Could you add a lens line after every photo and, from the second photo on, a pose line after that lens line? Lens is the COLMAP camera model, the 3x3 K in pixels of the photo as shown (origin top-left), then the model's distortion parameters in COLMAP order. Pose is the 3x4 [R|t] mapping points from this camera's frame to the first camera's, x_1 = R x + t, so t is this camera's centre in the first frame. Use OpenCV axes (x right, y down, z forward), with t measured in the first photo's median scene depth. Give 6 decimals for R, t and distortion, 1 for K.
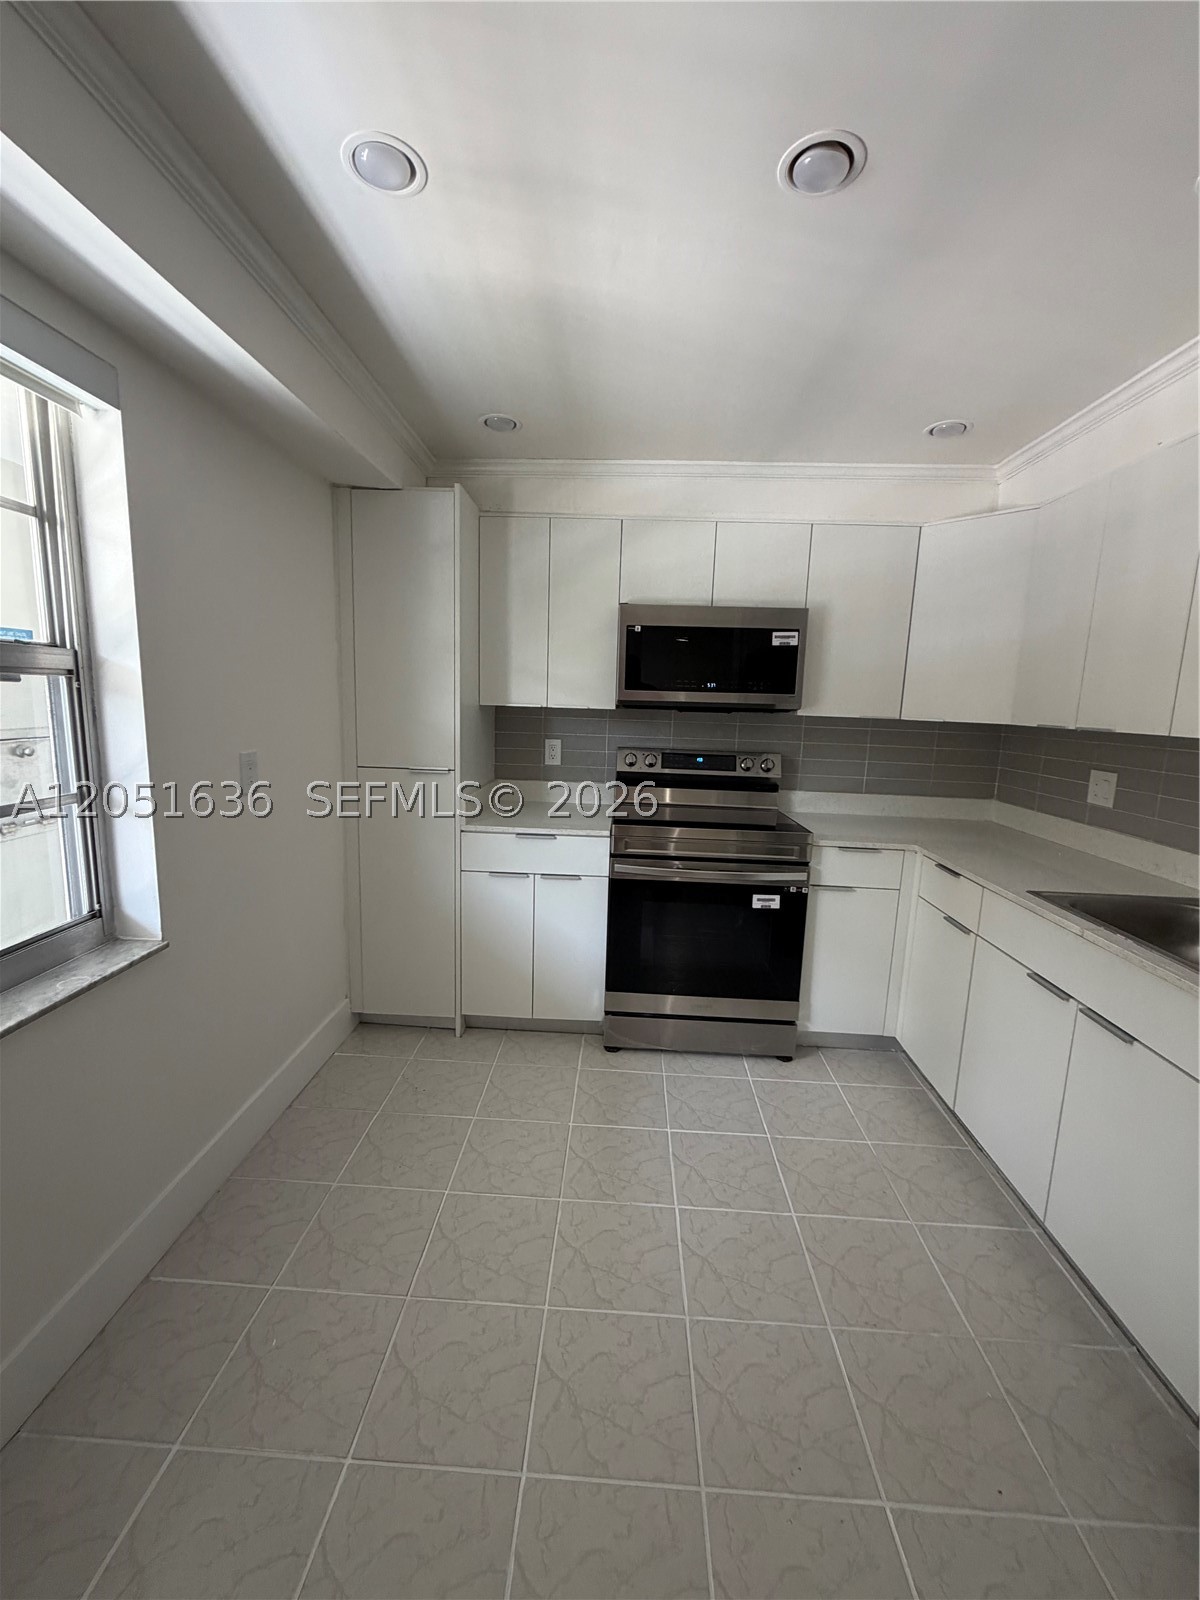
lens RADIAL K [[644.2, 0, 597.1], [0, 644.2, 799.4], [0, 0, 1]] dist [-0.001038, -0.000052]
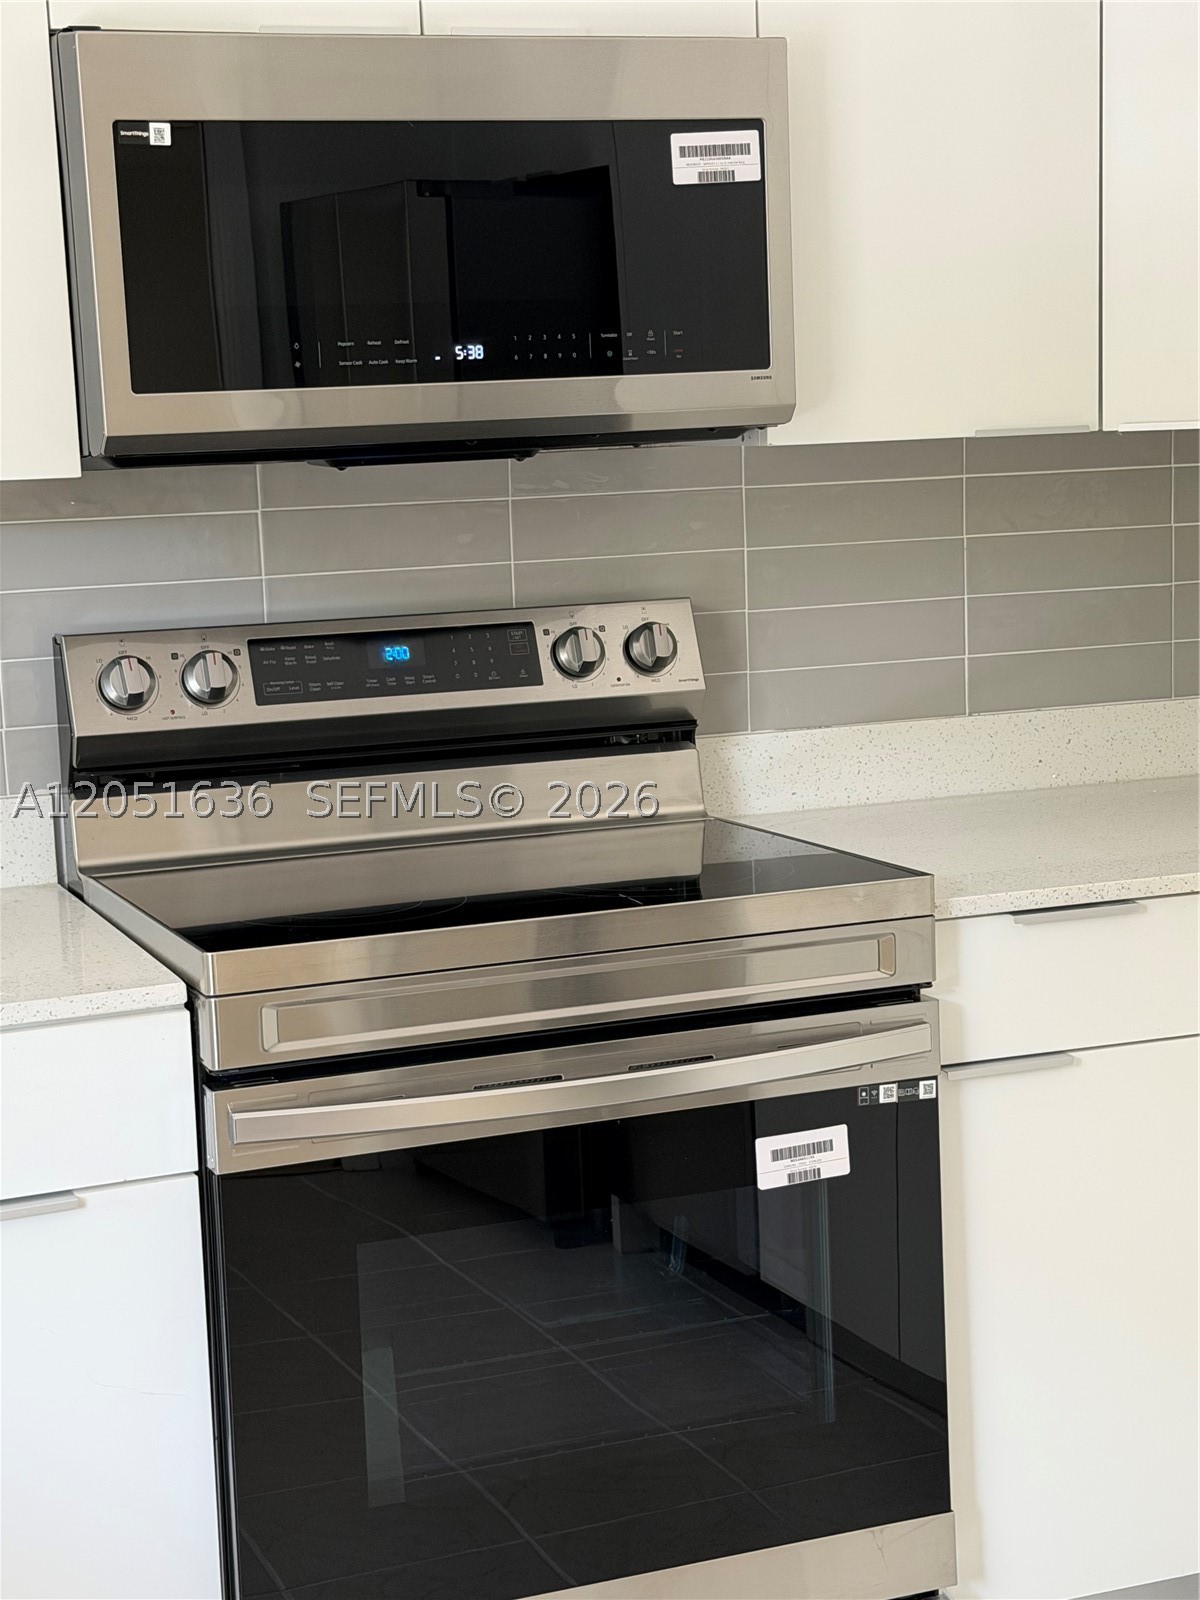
lens RADIAL K [[2707.3, 0, 599.6], [0, 2707.3, 801.0], [0, 0, 1]] dist [0.050037, 0.000000]
pose [[0.912971, -0.125465, 0.388256, -0.201605], [0.131079, 0.991298, 0.012112, -0.008318], [-0.386398, 0.039834, 0.921472, 0.007563]]
